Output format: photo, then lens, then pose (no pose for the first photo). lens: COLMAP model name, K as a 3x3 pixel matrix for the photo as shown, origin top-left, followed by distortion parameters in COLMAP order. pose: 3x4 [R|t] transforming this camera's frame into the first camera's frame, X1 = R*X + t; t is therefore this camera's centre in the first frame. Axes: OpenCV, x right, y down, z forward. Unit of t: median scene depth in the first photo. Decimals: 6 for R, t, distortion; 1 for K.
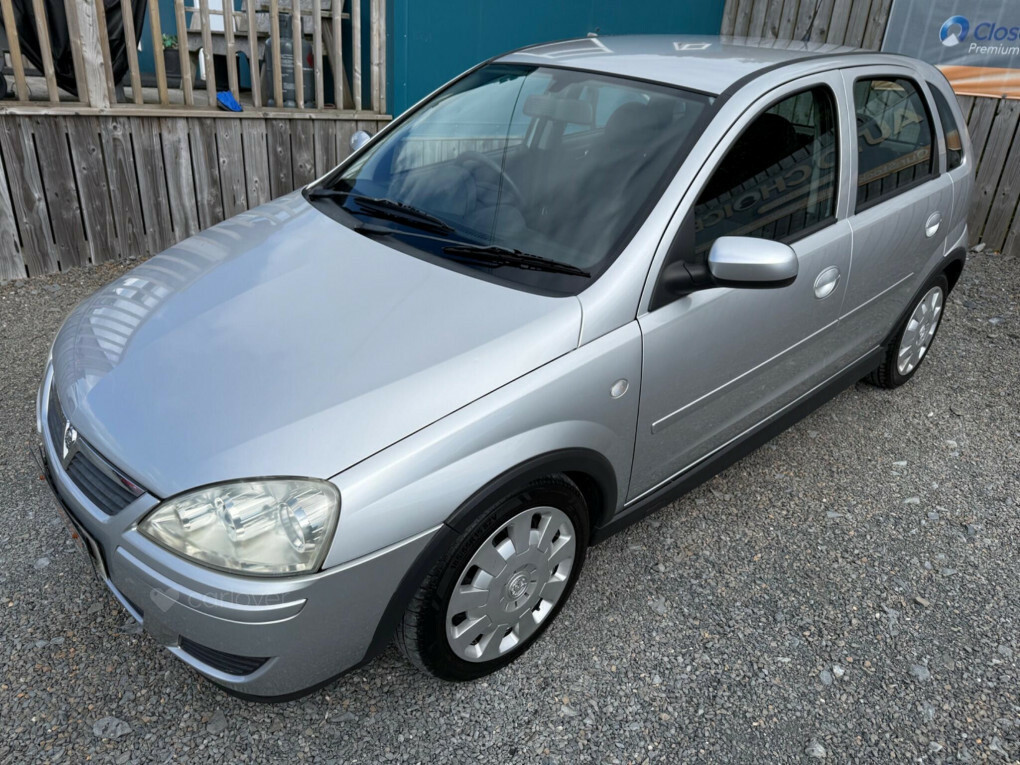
lens RADIAL K [[725.6, 0, 509.0], [0, 725.6, 386.2], [0, 0, 1]] dist [0.019217, -0.027355]
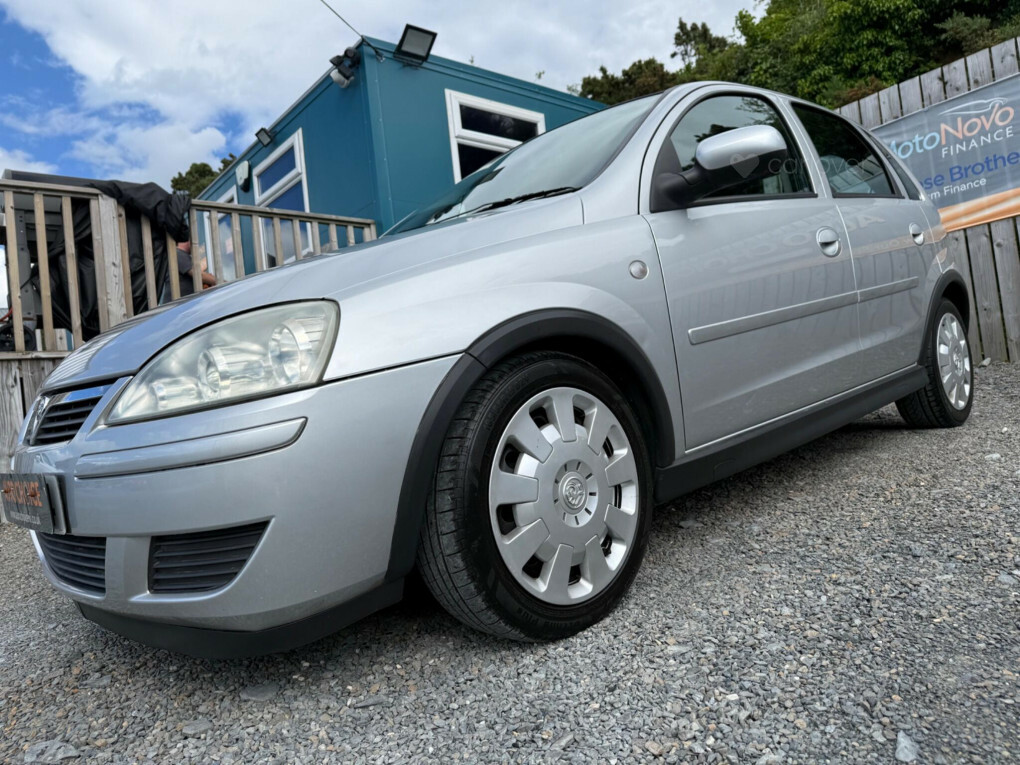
lens RADIAL K [[725.6, 0, 505.2], [0, 725.6, 374.1], [0, 0, 1]] dist [0.019217, -0.027355]
pose [[0.984395, -0.175615, 0.011231, -0.037074], [0.161885, 0.878709, -0.449069, 0.385299], [0.068995, 0.443880, 0.893426, 0.166740]]
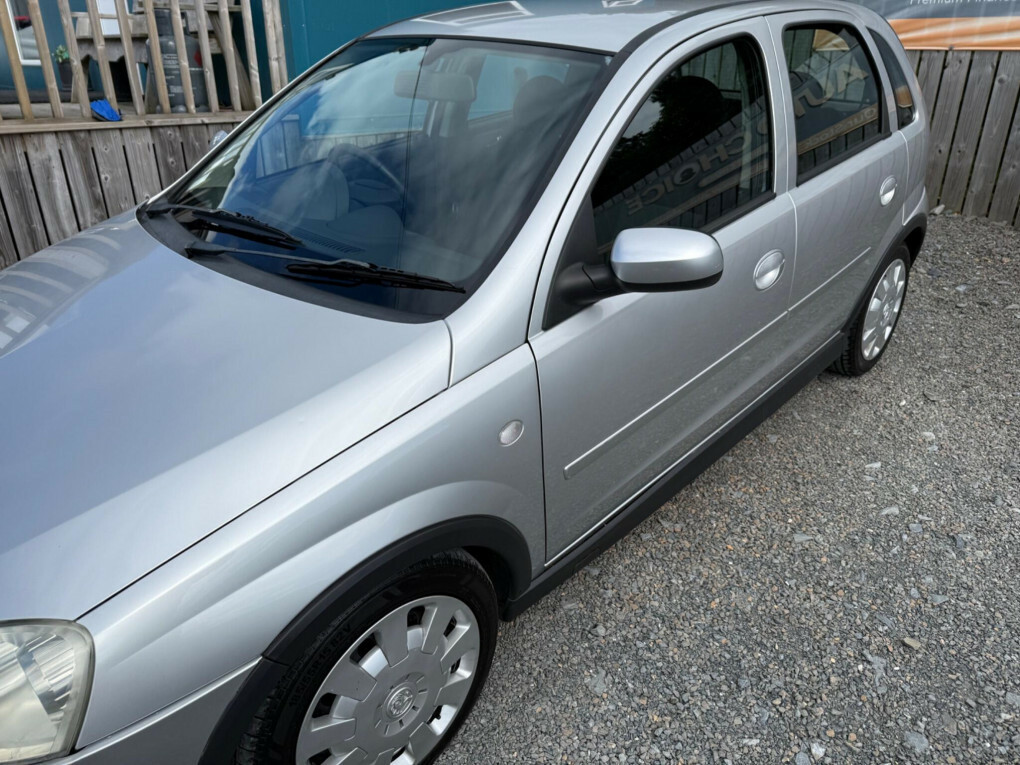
lens RADIAL K [[725.6, 0, 512.1], [0, 725.6, 381.4], [0, 0, 1]] dist [0.019217, -0.027355]
pose [[0.995912, -0.083514, 0.034412, 0.100637], [0.083410, 0.996505, 0.004429, -0.042675], [-0.034662, -0.001541, 0.999398, 0.170420]]
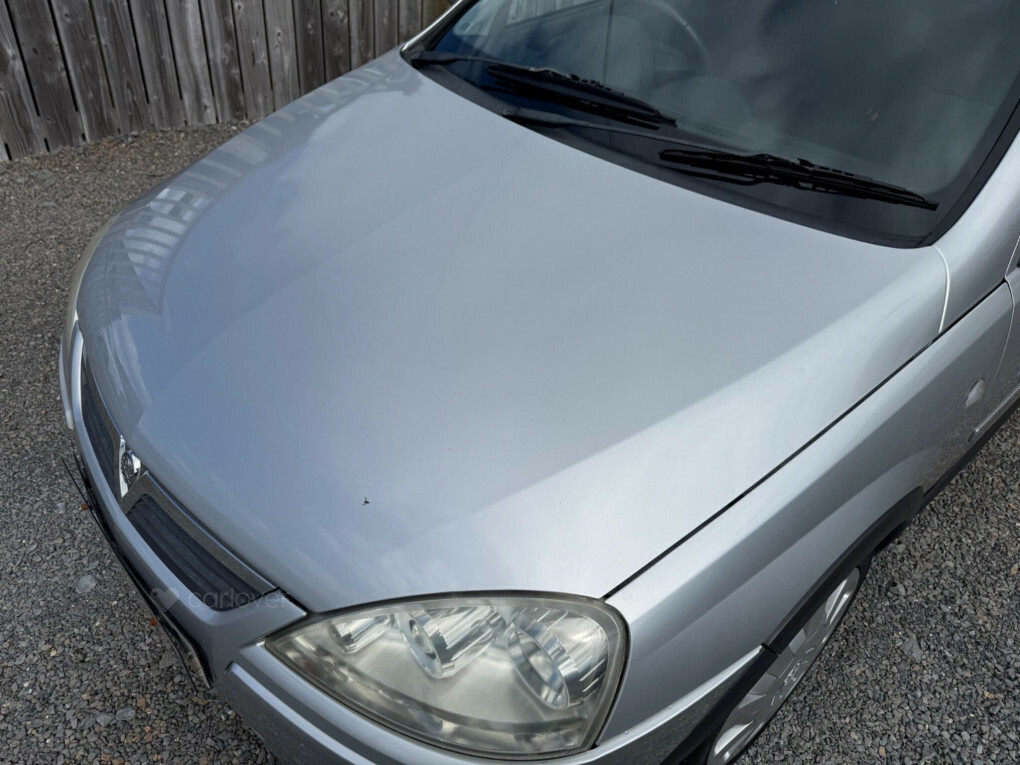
lens RADIAL K [[725.6, 0, 499.7], [0, 725.6, 391.5], [0, 0, 1]] dist [0.019217, -0.027355]
pose [[0.999965, 0.008197, 0.001734, -0.204160], [-0.008376, 0.983224, 0.182208, -0.084501], [-0.000211, -0.182216, 0.983258, 0.279505]]
